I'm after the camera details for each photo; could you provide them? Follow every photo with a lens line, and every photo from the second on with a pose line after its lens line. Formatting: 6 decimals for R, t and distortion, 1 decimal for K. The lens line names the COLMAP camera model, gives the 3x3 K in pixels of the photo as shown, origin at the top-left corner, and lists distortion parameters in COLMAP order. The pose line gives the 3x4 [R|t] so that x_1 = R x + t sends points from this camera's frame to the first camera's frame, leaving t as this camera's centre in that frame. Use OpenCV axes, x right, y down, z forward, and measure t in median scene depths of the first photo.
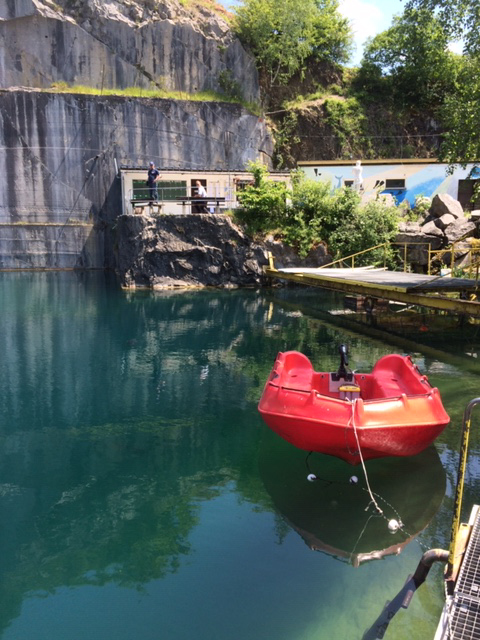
lens RADIAL K [[533.9, 0, 240.8], [0, 533.9, 320.7], [0, 0, 1]] dist [-0.013553, -0.015579]
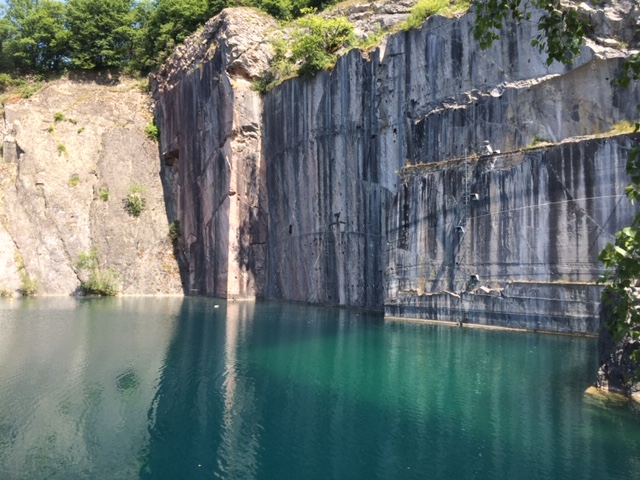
lens RADIAL K [[533.9, 0, 320.5], [0, 533.9, 242.6], [0, 0, 1]] dist [-0.013553, -0.015579]
pose [[0.546720, -0.035259, -0.836573, 0.122152], [-0.144903, 0.980054, -0.136003, -0.066219], [0.824682, 0.195577, 0.530706, 0.169331]]
